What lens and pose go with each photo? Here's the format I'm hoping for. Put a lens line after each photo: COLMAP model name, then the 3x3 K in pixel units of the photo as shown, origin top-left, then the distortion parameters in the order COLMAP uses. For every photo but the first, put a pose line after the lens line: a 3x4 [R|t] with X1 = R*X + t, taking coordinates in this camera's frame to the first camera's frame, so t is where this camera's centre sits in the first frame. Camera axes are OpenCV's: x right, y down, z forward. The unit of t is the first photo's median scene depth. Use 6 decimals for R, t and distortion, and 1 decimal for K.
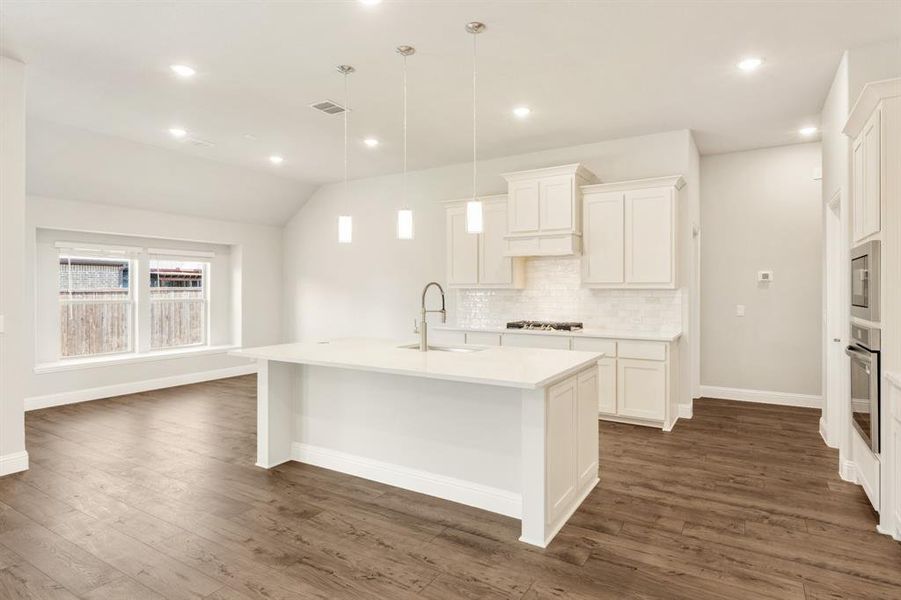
lens RADIAL K [[482.0, 0, 468.7], [0, 482.0, 289.0], [0, 0, 1]] dist [-0.002046, -0.000530]
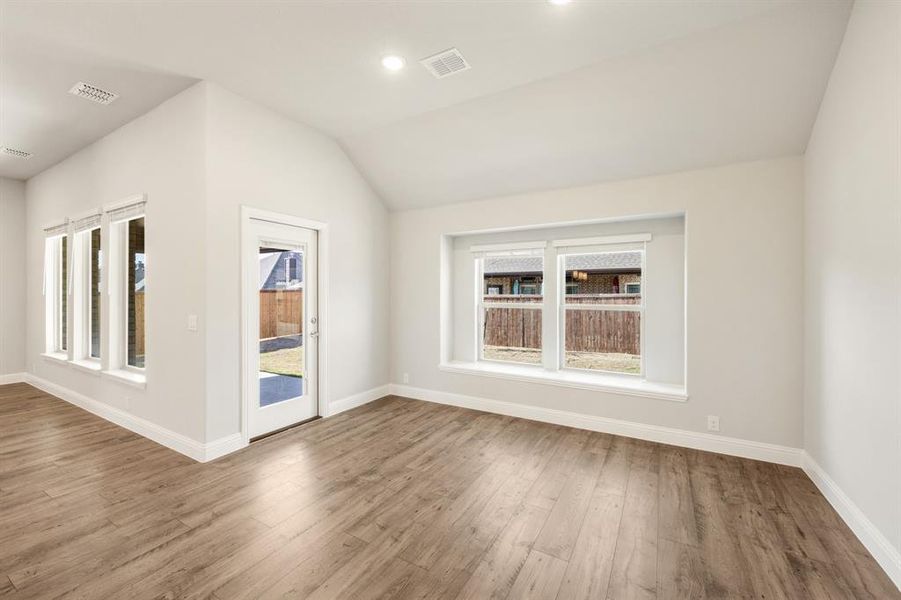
lens RADIAL K [[362.3, 0, 452.3], [0, 362.3, 291.9], [0, 0, 1]] dist [-0.002117, -0.000073]
pose [[0.001085, -0.004785, -0.999988, -0.125516], [0.002387, 0.999986, -0.004782, 0.005404], [0.999997, -0.002382, 0.001096, 1.587087]]
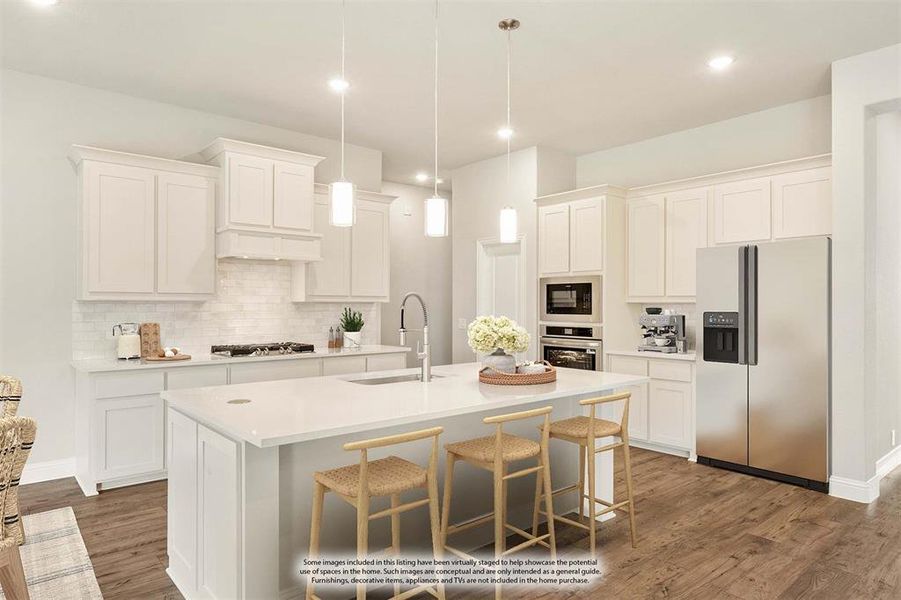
lens RADIAL K [[554.4, 0, 443.5], [0, 554.4, 301.9], [0, 0, 1]] dist [-0.002515, -0.003766]
pose [[0.329200, 0.005273, 0.944246, -0.928210], [-0.004356, 0.999982, -0.004065, 0.004018], [-0.944250, -0.002775, 0.329217, 0.676710]]
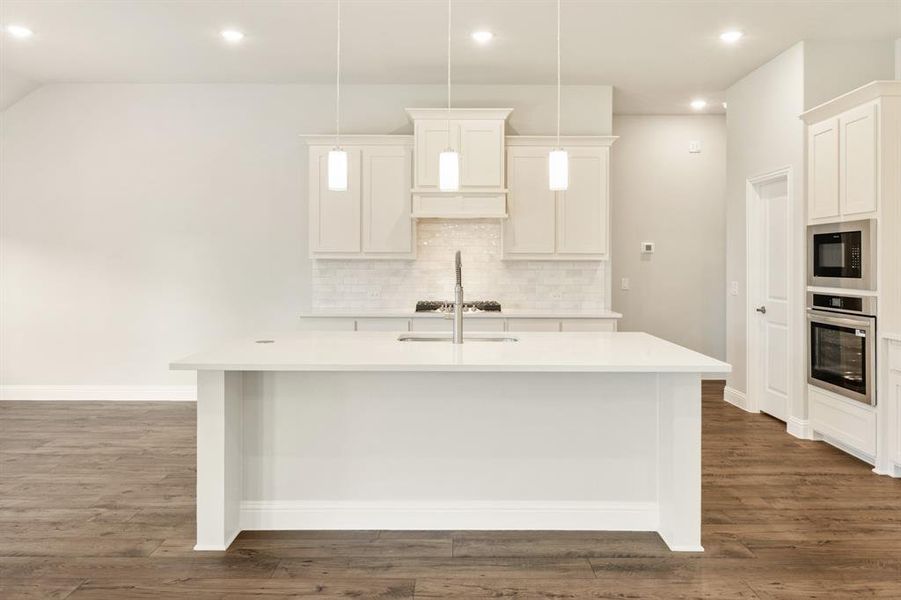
lens RADIAL K [[639.4, 0, 451.1], [0, 639.4, 258.2], [0, 0, 1]] dist [-0.001294, -0.004287]
pose [[0.863393, 0.005735, 0.504499, -0.600413], [-0.004434, 0.999983, -0.003779, 0.001785], [-0.504512, 0.001025, 0.863404, 0.153117]]
